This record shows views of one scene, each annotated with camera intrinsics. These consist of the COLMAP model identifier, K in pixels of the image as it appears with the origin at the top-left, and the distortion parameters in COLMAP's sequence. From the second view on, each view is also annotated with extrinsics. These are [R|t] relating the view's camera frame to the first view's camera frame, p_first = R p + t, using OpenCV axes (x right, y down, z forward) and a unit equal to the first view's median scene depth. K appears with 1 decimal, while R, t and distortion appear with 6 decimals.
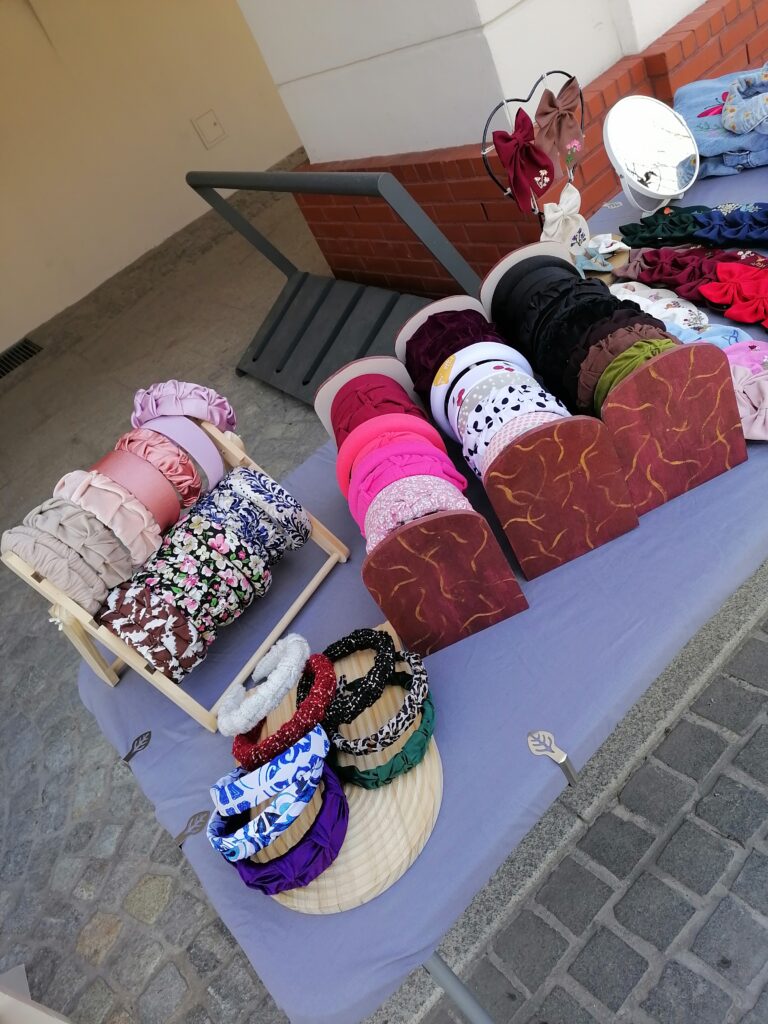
lens RADIAL K [[777.3, 0, 390.4], [0, 777.3, 506.2], [0, 0, 1]] dist [0.115135, -0.179823]
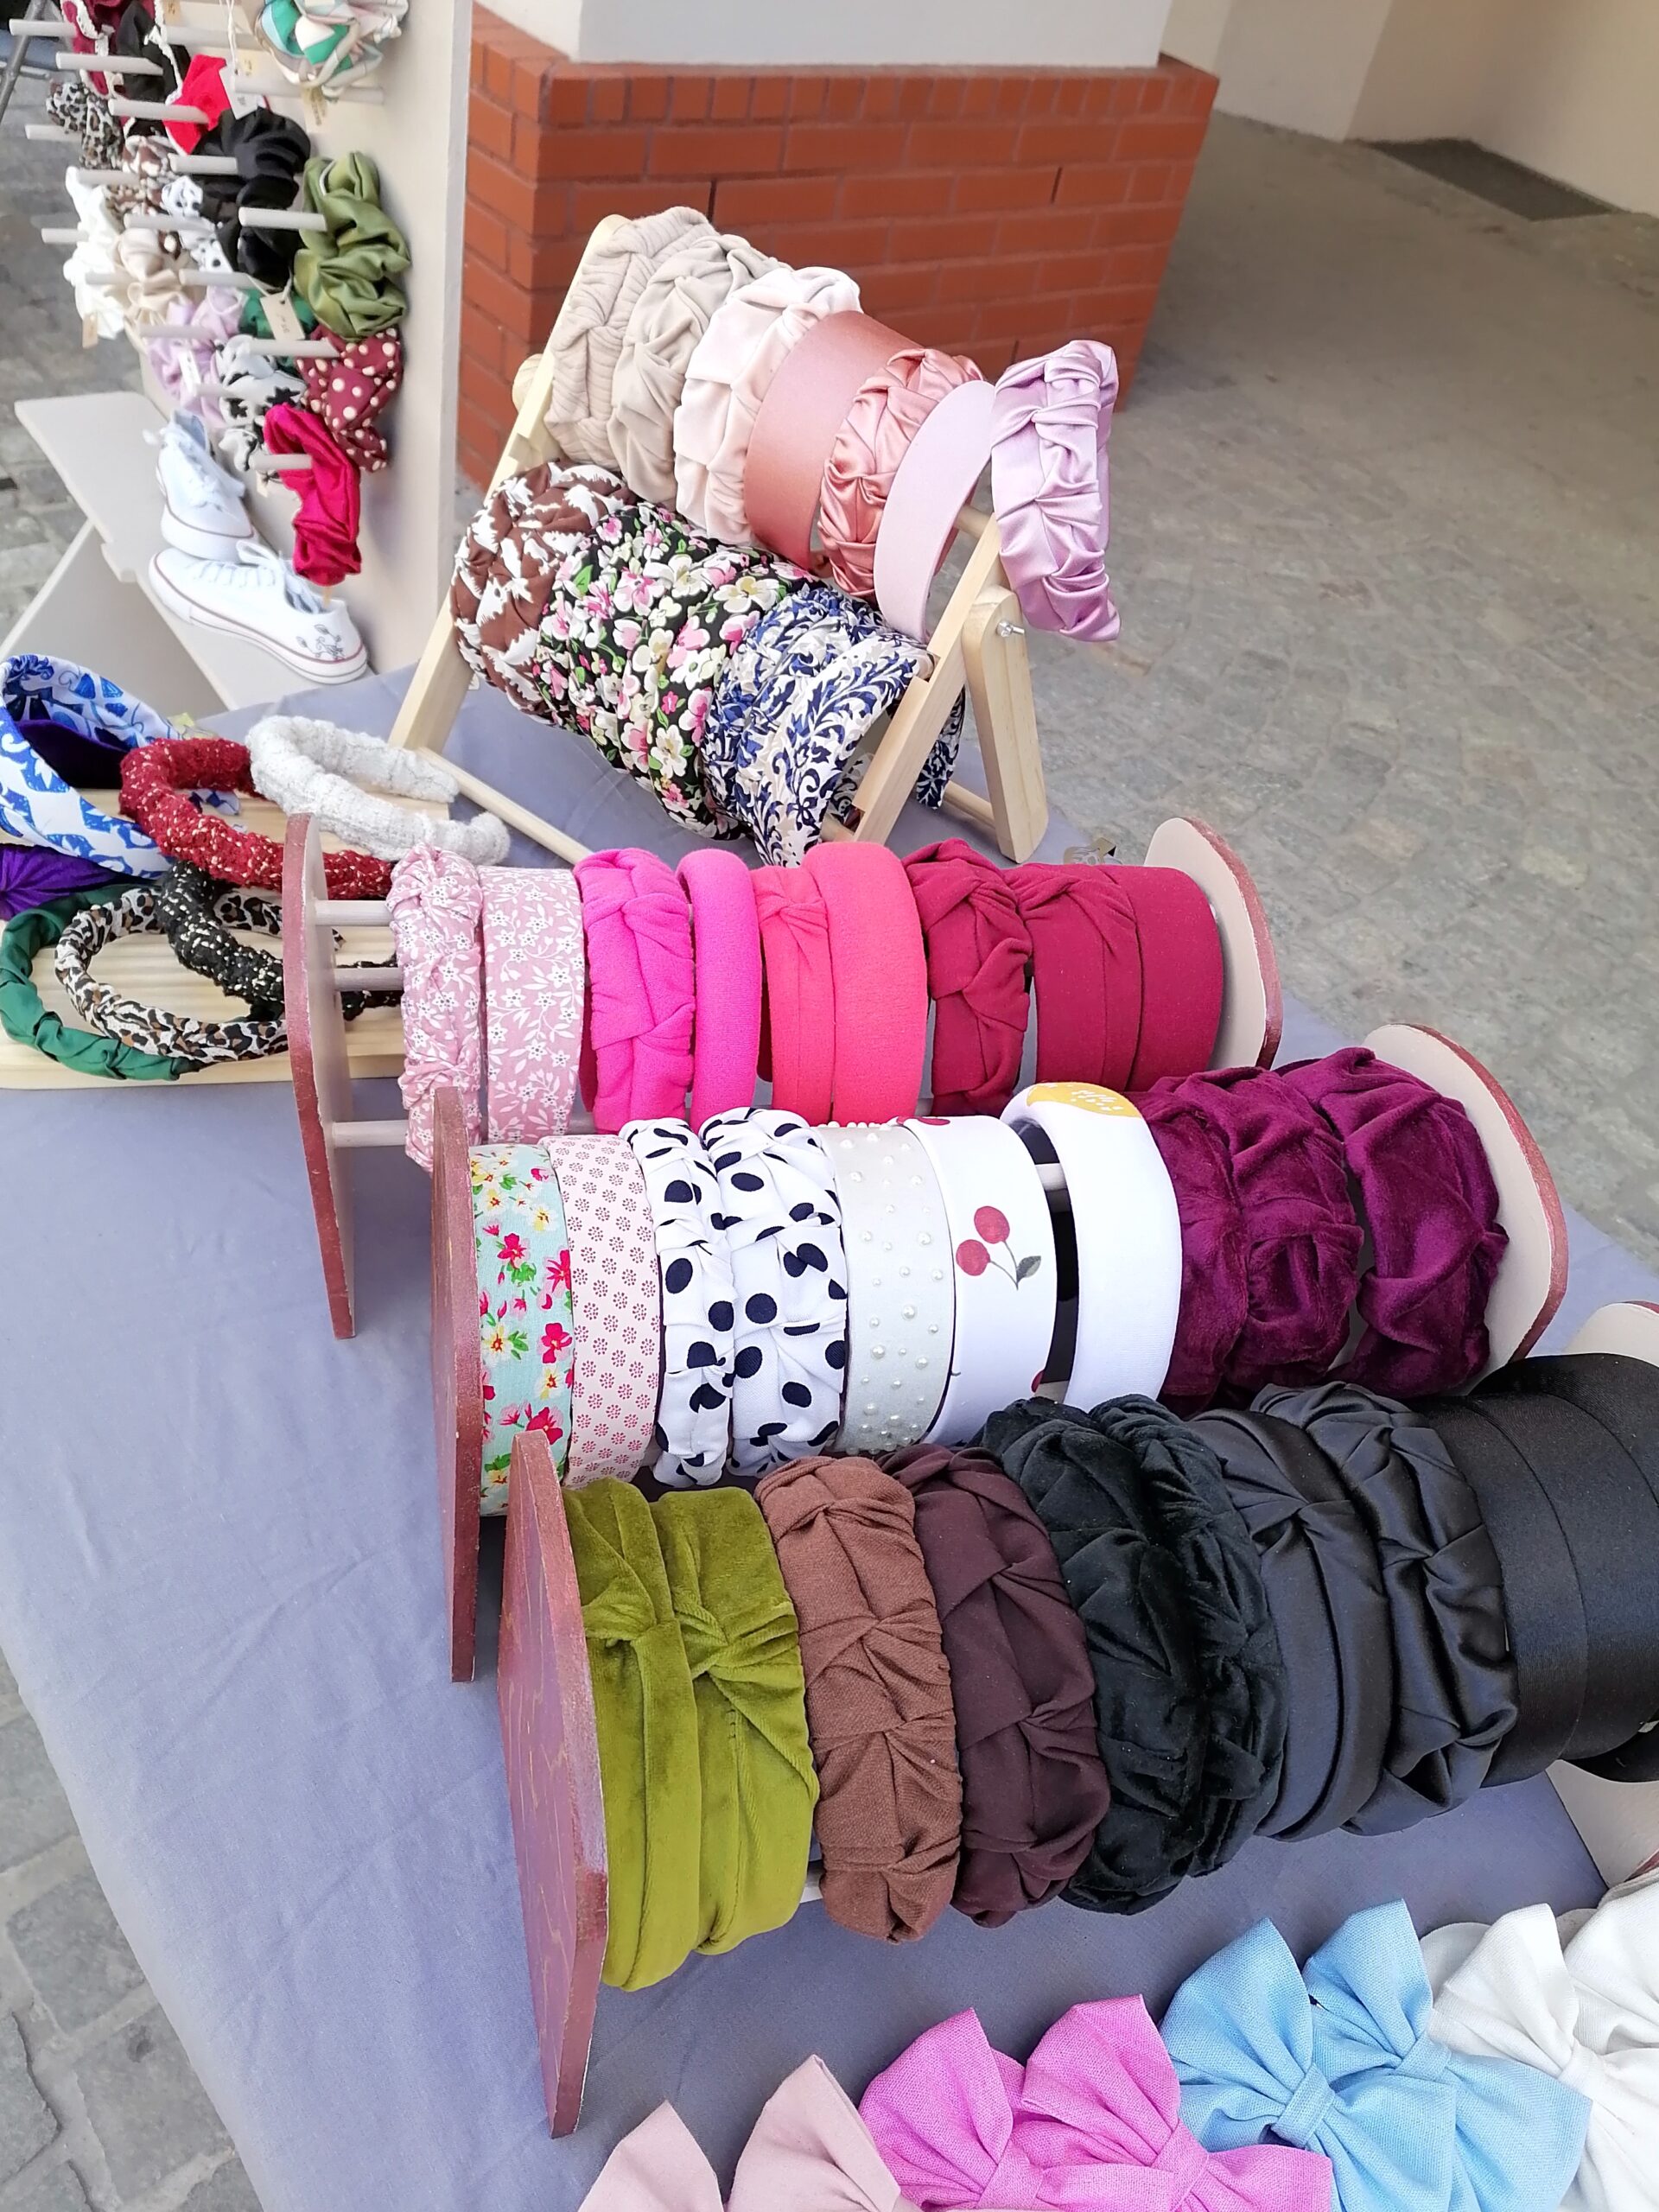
lens RADIAL K [[1656.9, 0, 818.5], [0, 1656.9, 1109.0], [0, 0, 1]] dist [0.107990, -0.139424]
pose [[-0.089593, 0.922366, -0.375784, 0.324277], [-0.734169, 0.193800, 0.650721, -0.518532], [0.673030, 0.334189, 0.659810, 0.552681]]
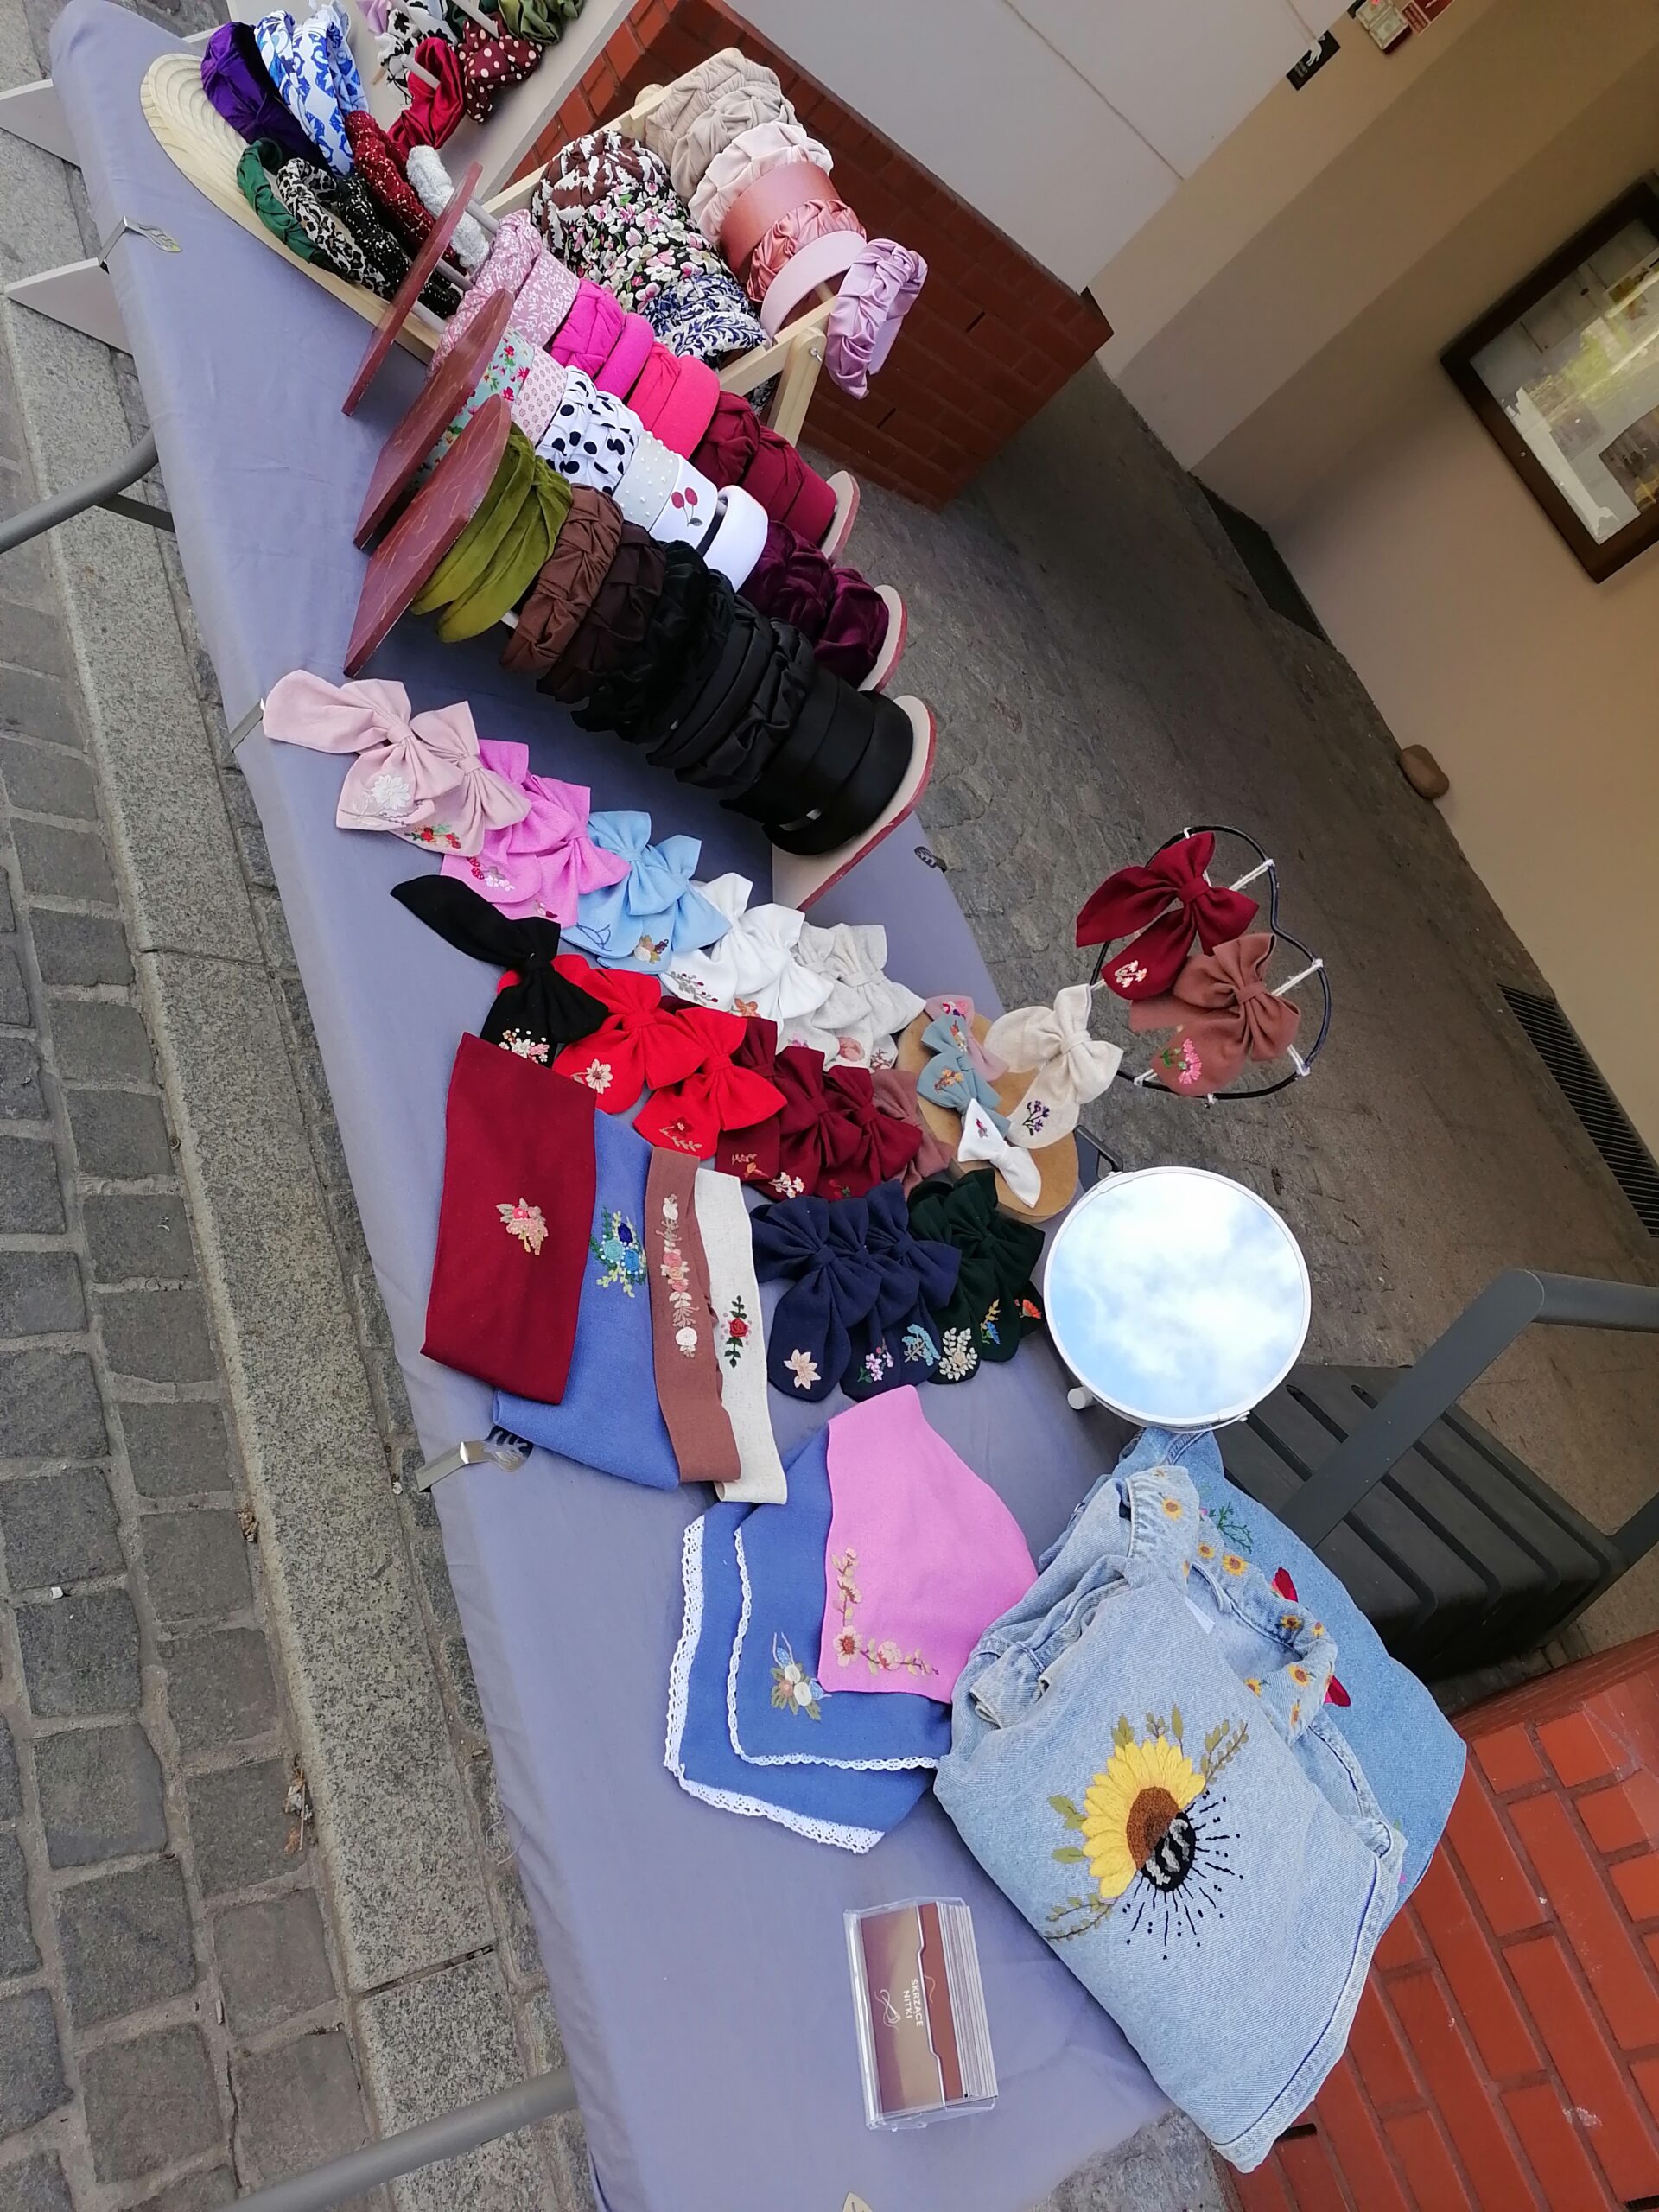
lens RADIAL K [[1656.9, 0, 818.5], [0, 1656.9, 1109.0], [0, 0, 1]] dist [0.107990, -0.139424]
pose [[-0.418936, 0.767407, -0.485365, 1.097072], [-0.880537, -0.212840, 0.423502, -0.918586], [0.221693, 0.604802, 0.764896, 0.303088]]
